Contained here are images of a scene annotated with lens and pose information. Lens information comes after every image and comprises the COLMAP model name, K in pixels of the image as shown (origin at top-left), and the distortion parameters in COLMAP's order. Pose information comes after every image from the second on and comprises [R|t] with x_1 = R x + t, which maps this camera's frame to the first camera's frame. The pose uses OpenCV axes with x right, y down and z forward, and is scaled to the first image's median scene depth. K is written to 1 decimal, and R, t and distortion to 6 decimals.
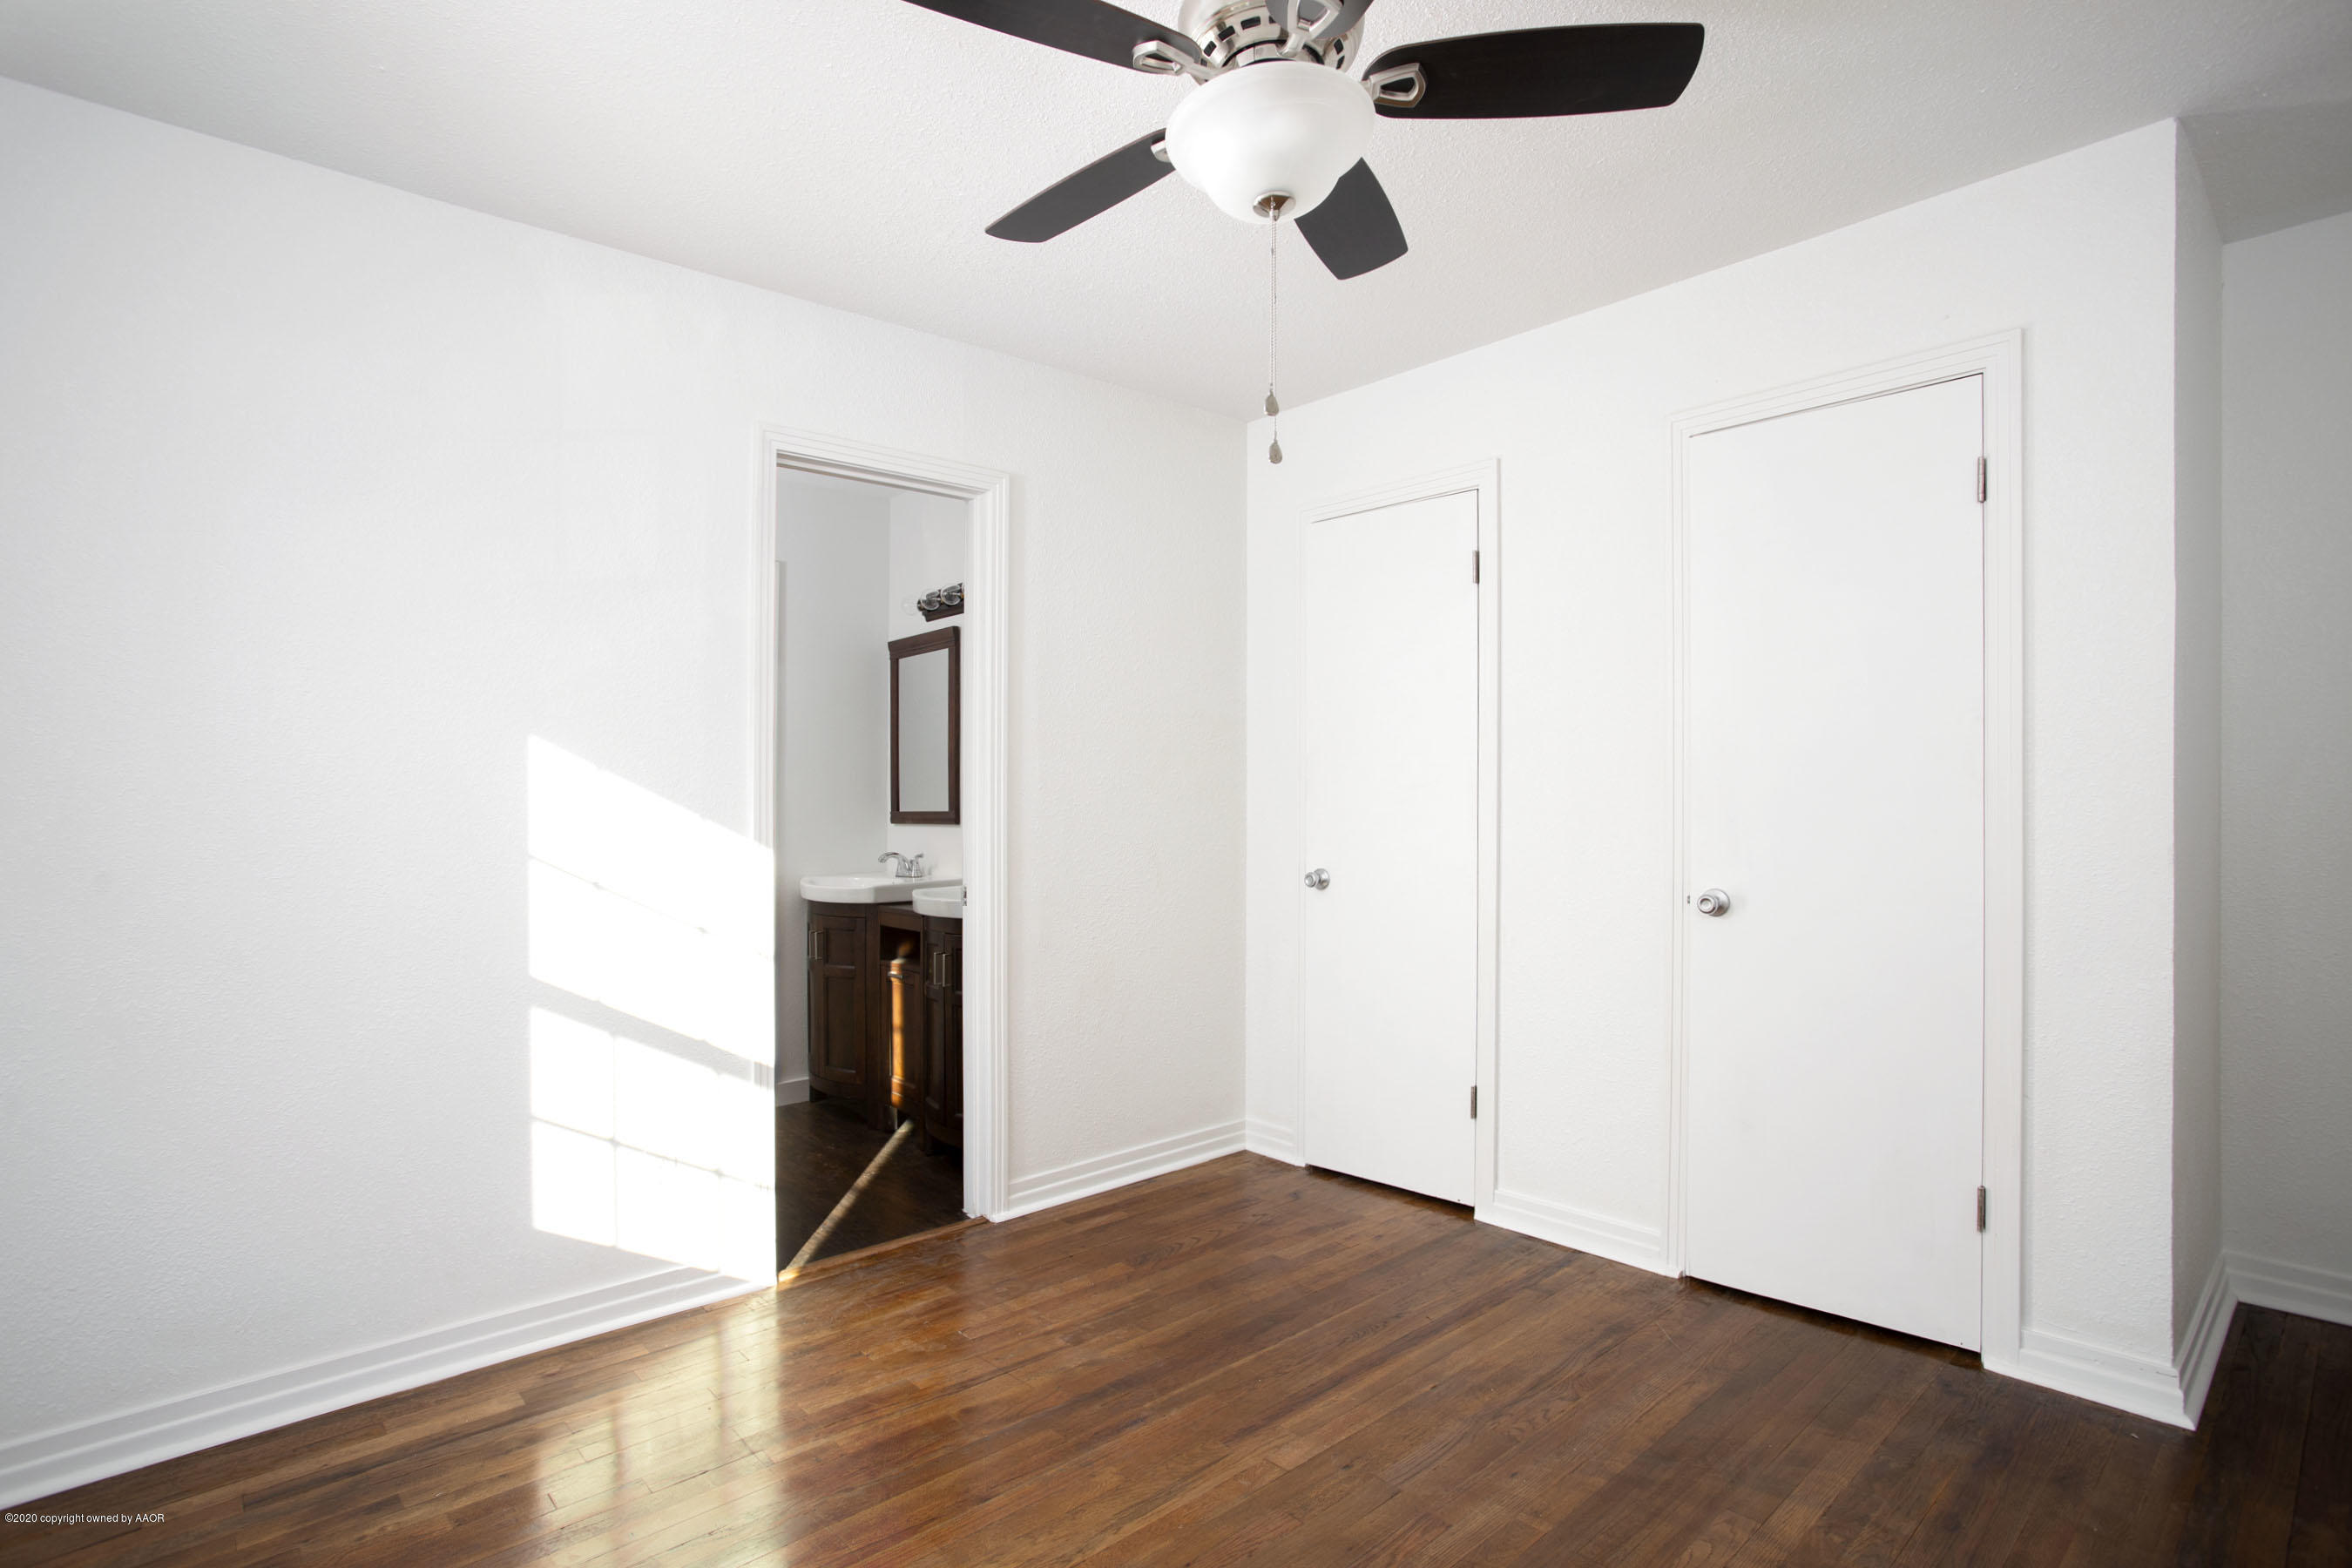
lens RADIAL K [[1169.3, 0, 1188.8], [0, 1169.3, 785.3], [0, 0, 1]] dist [-0.043155, 0.008693]
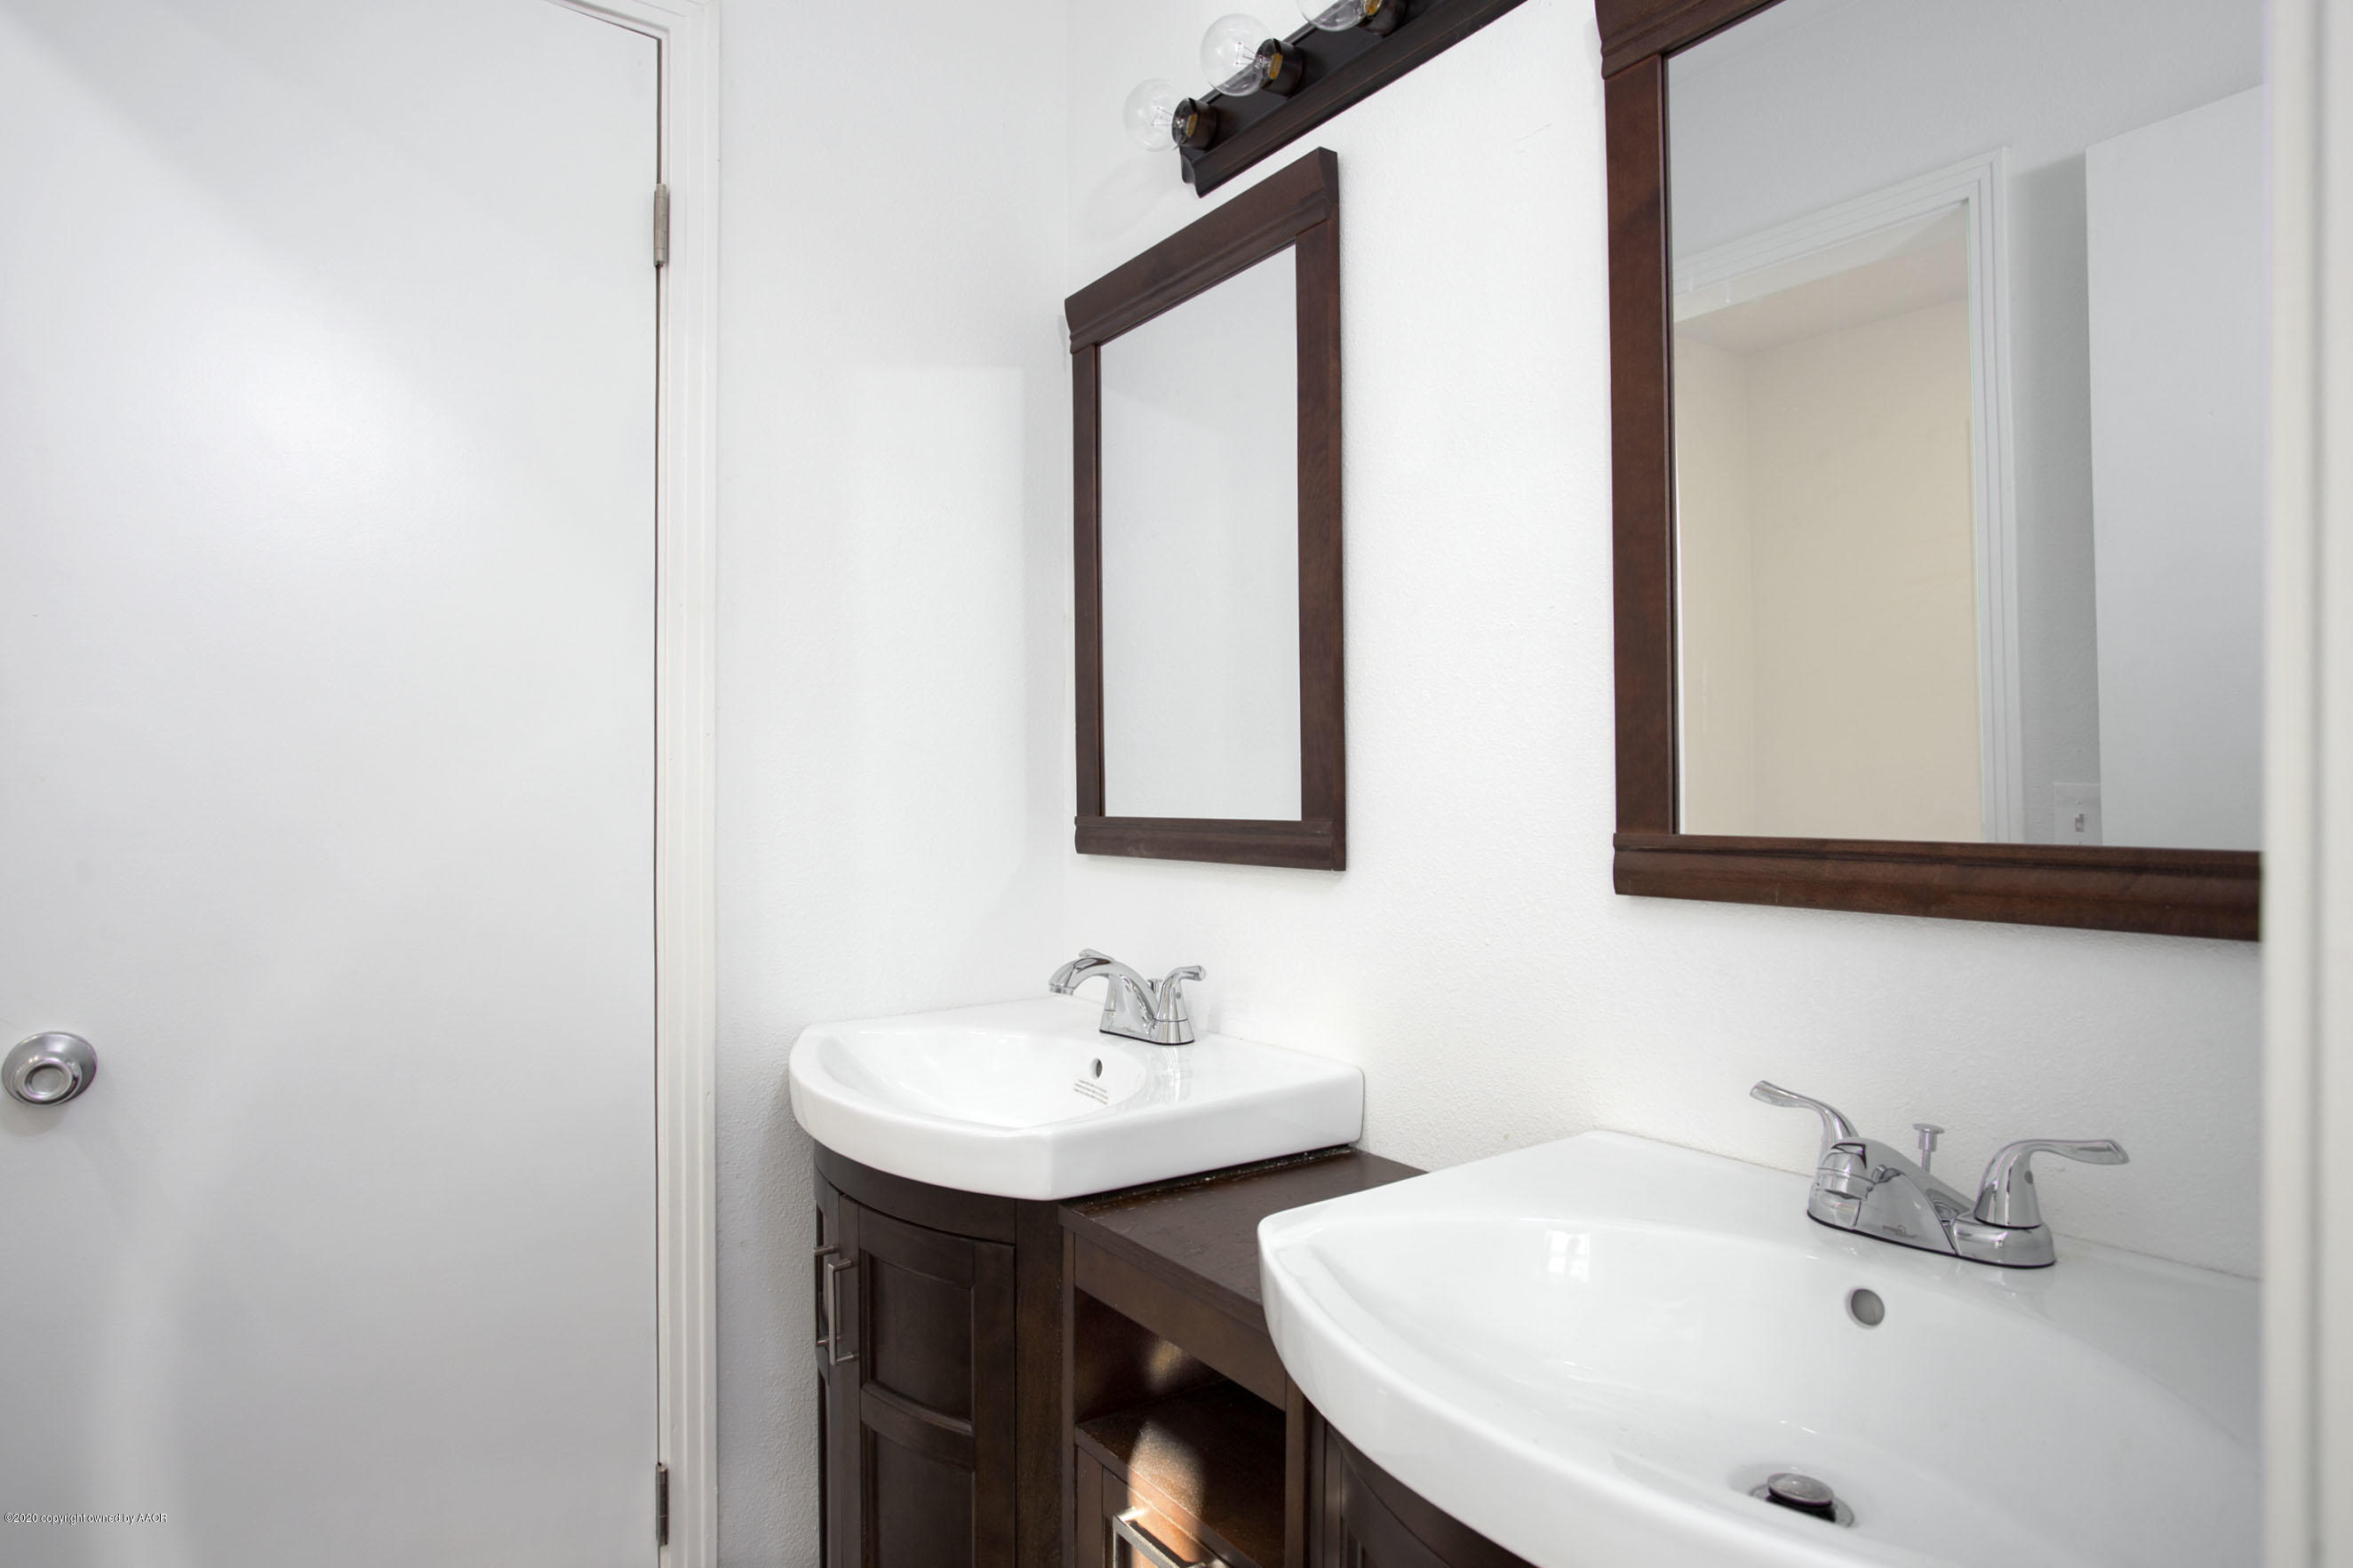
lens RADIAL K [[1258.1, 0, 1166.3], [0, 1258.1, 779.7], [0, 0, 1]] dist [-0.042929, 0.003662]
pose [[0.993381, -0.003044, -0.114827, -0.202992], [0.003926, 0.999965, 0.007454, 0.010250], [0.114800, -0.007856, 0.993358, 0.698831]]
